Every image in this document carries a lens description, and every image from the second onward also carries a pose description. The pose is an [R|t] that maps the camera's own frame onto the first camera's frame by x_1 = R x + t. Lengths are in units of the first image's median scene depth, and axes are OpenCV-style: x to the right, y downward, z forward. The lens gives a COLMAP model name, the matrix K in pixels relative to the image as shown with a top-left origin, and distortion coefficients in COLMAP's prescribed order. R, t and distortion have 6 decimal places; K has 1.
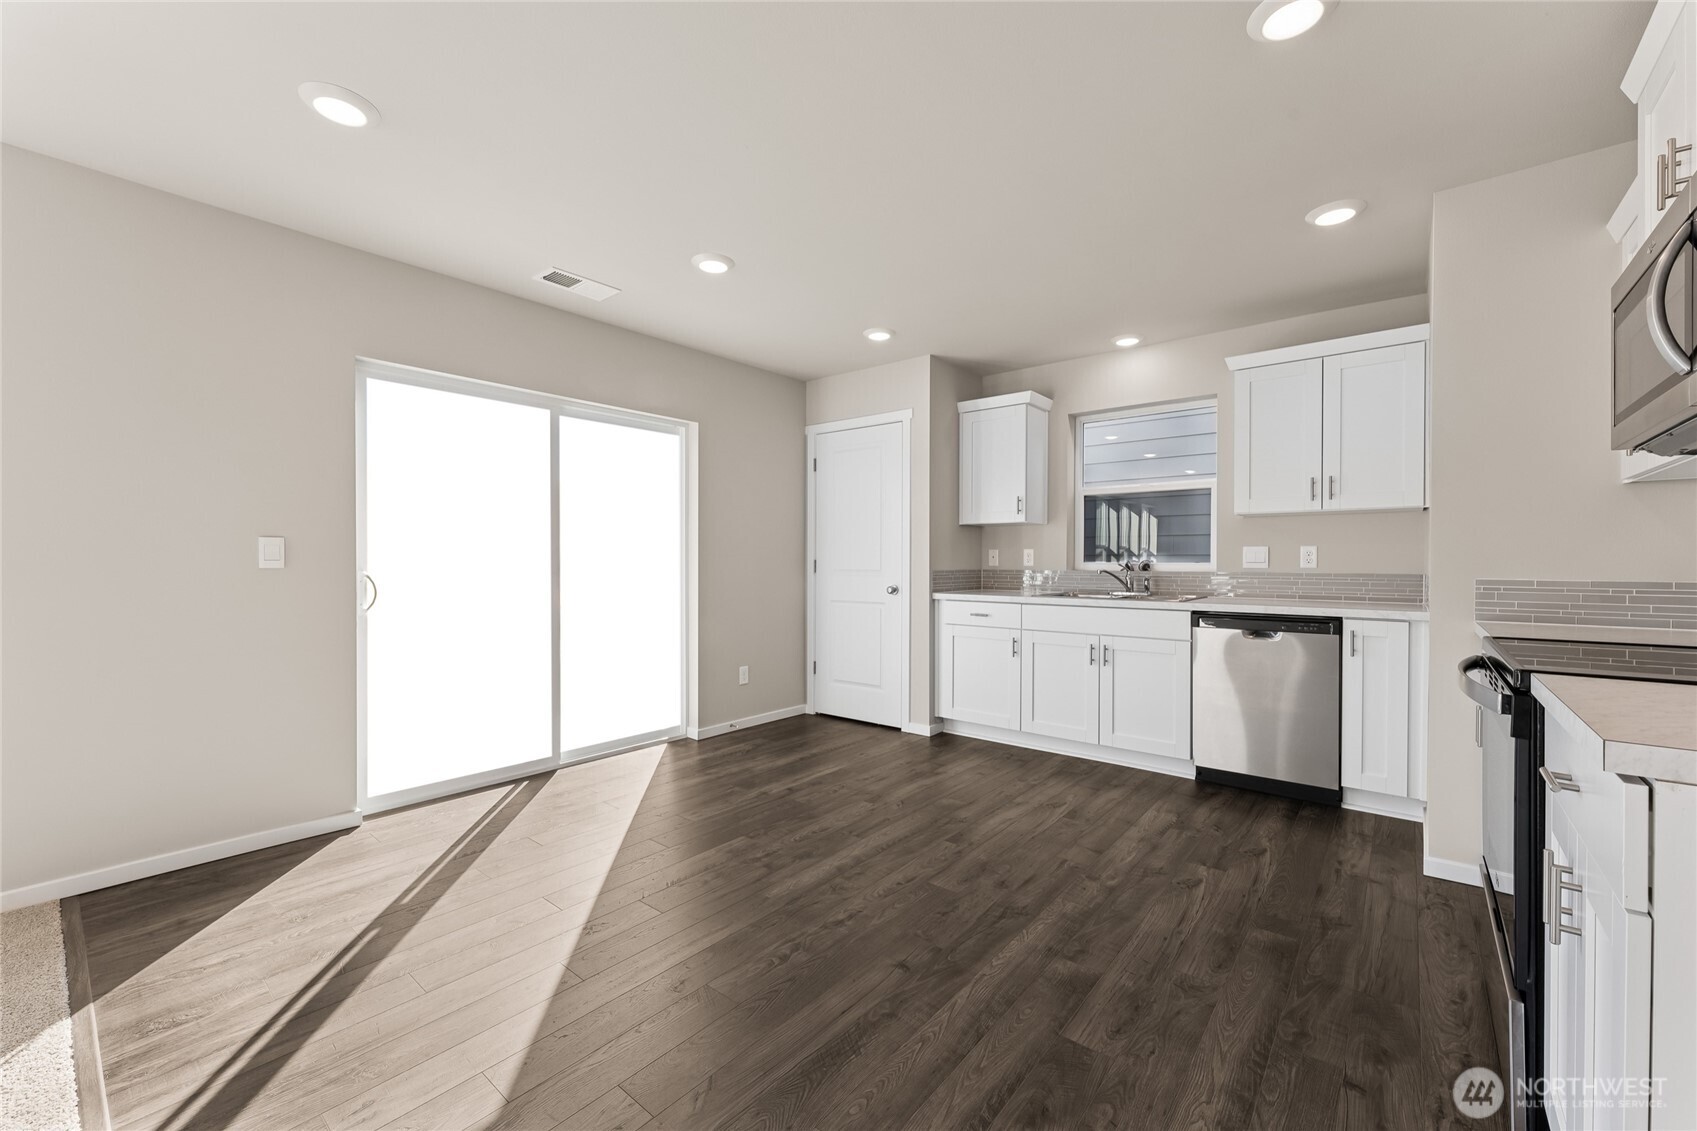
lens RADIAL K [[696.8, 0, 861.2], [0, 696.8, 562.0], [0, 0, 1]] dist [-0.003084, -0.000716]
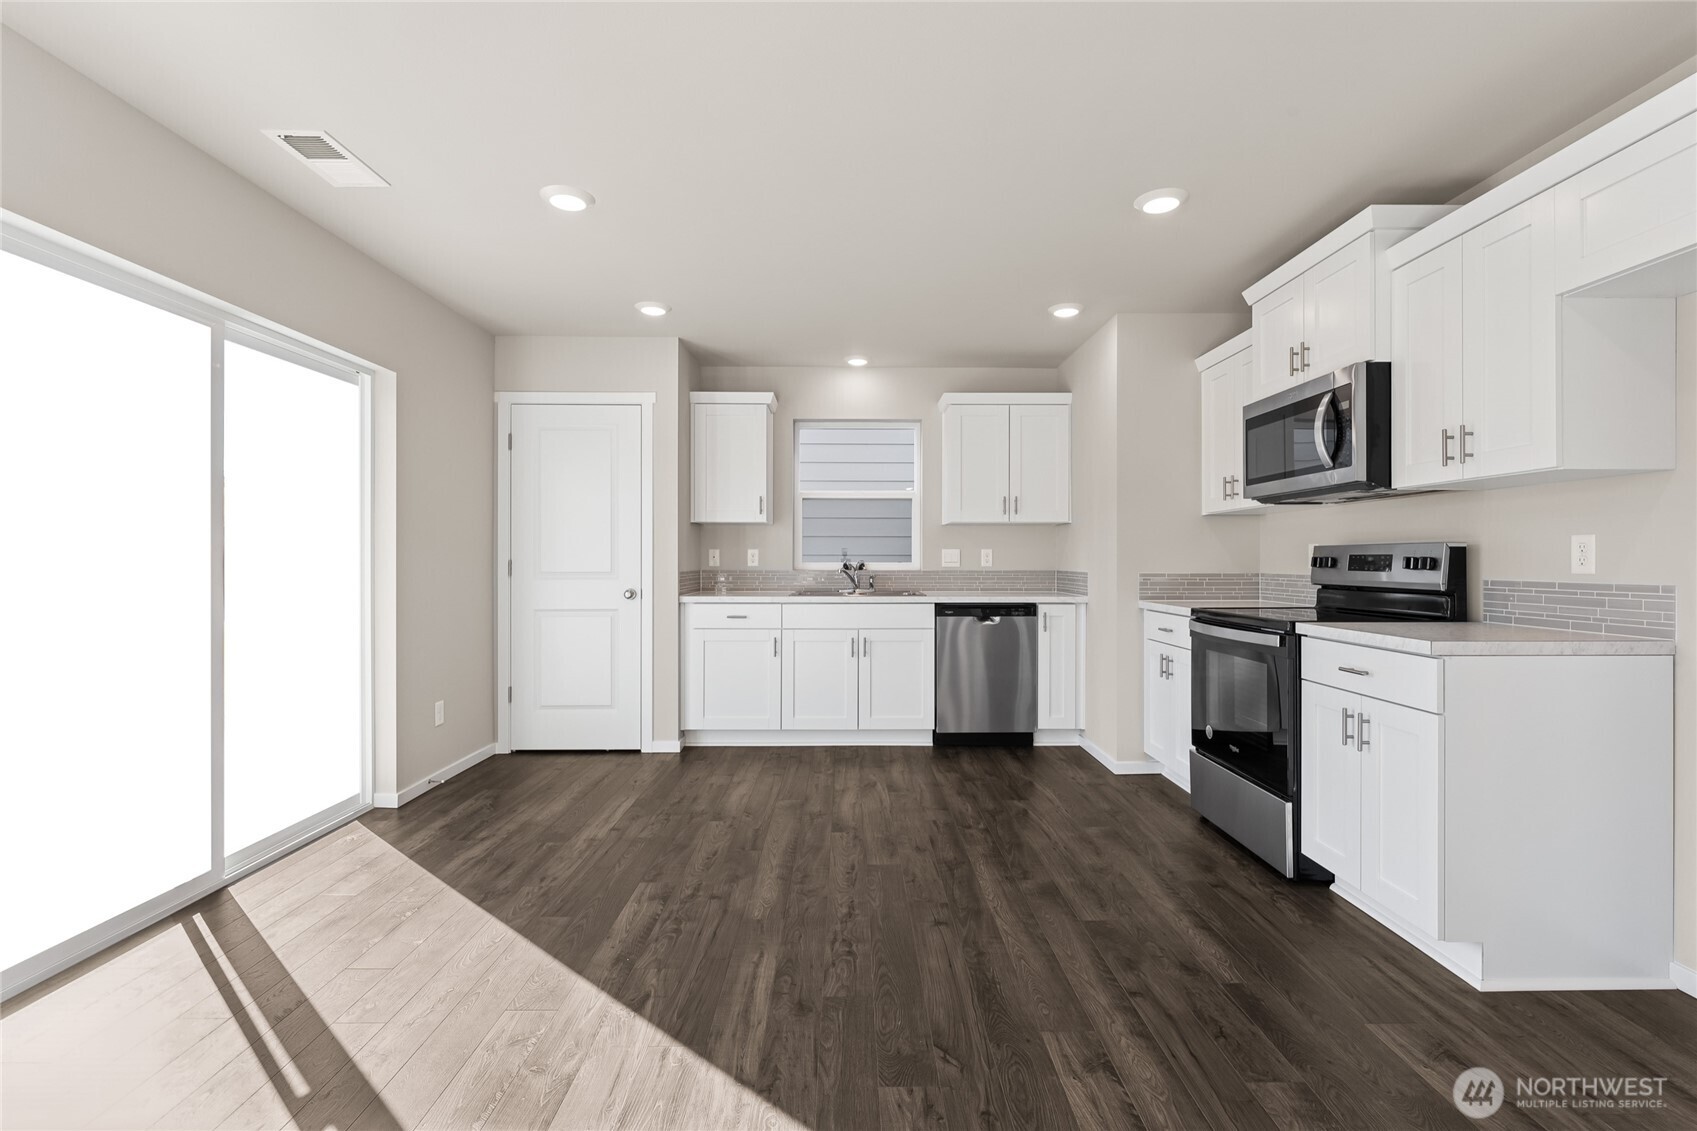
lens RADIAL K [[772.2, 0, 886.3], [0, 772.2, 555.0], [0, 0, 1]] dist [-0.001958, -0.002316]
pose [[0.751403, 0.003553, 0.659834, -0.442396], [0.001443, 0.999974, -0.007028, -0.002789], [-0.659842, 0.006233, 0.751379, 0.062466]]
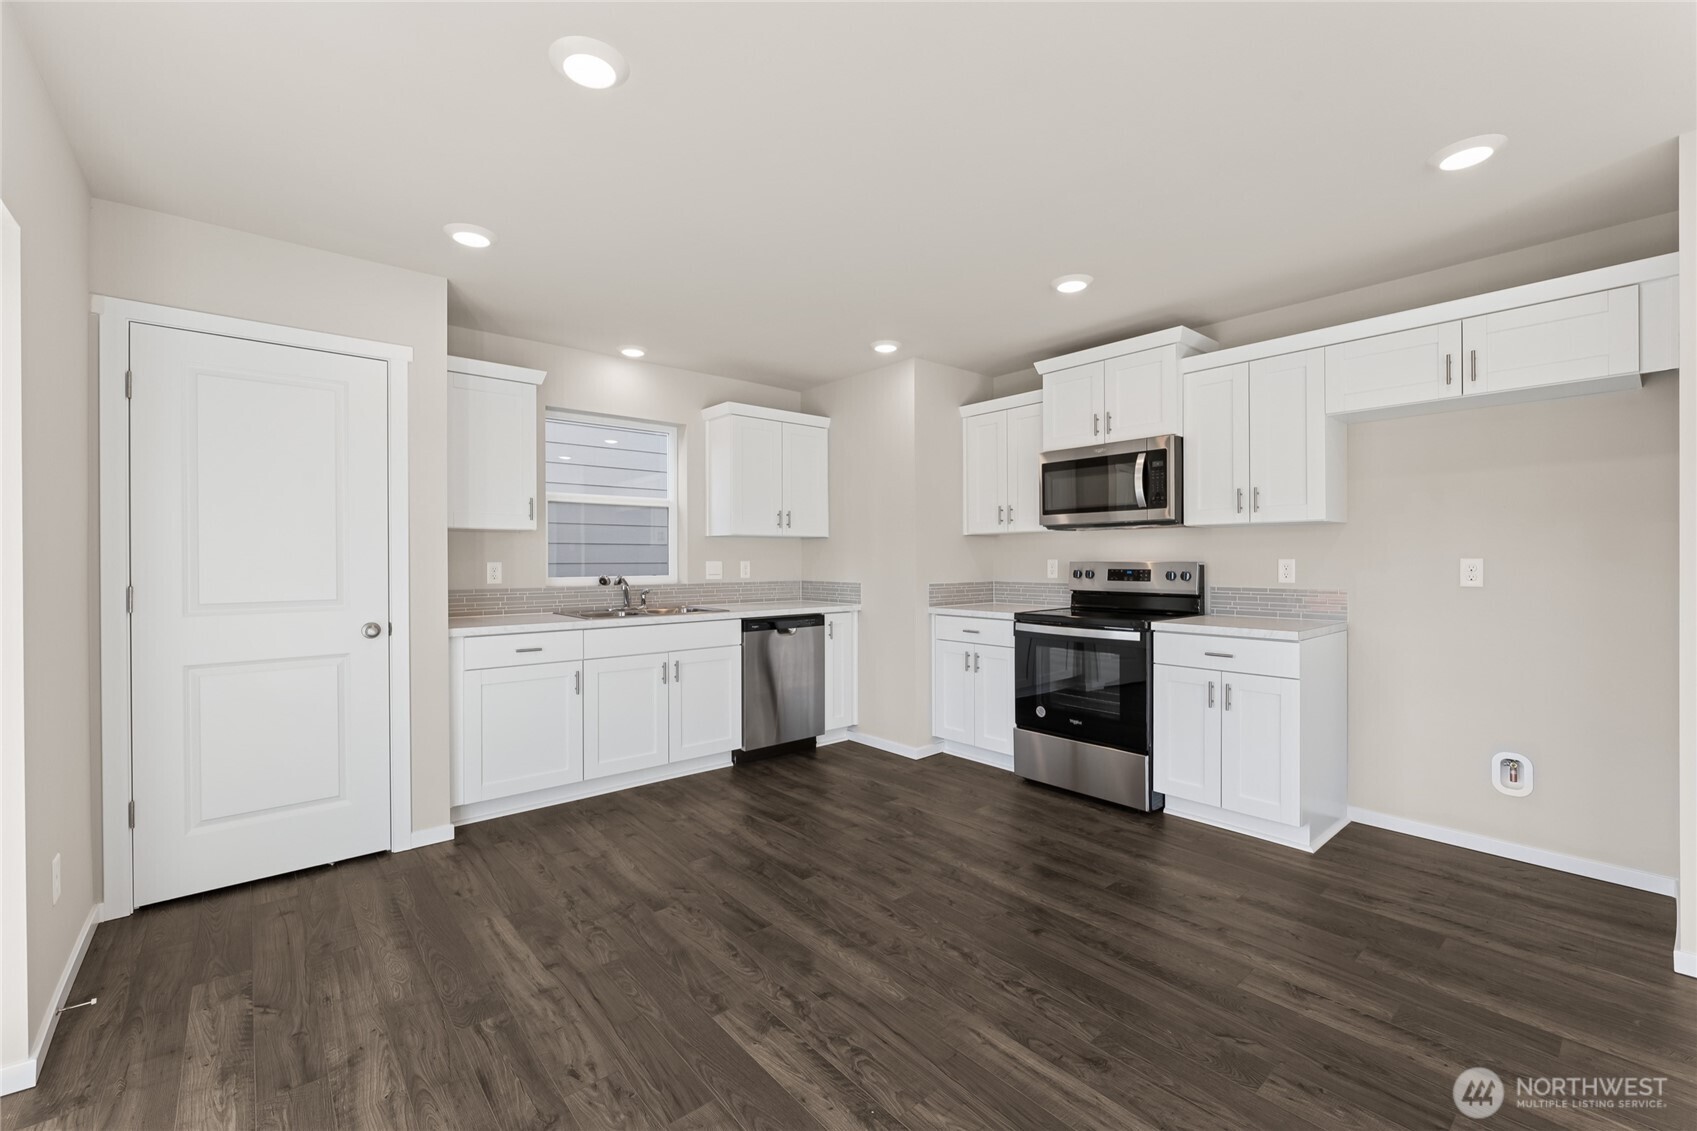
lens RADIAL K [[696.8, 0, 879.5], [0, 696.8, 556.3], [0, 0, 1]] dist [-0.003084, -0.000716]
pose [[0.155726, 0.003784, 0.987793, -0.610113], [0.004023, 0.999982, -0.004465, -0.025704], [-0.987792, 0.004669, 0.155708, 0.573517]]
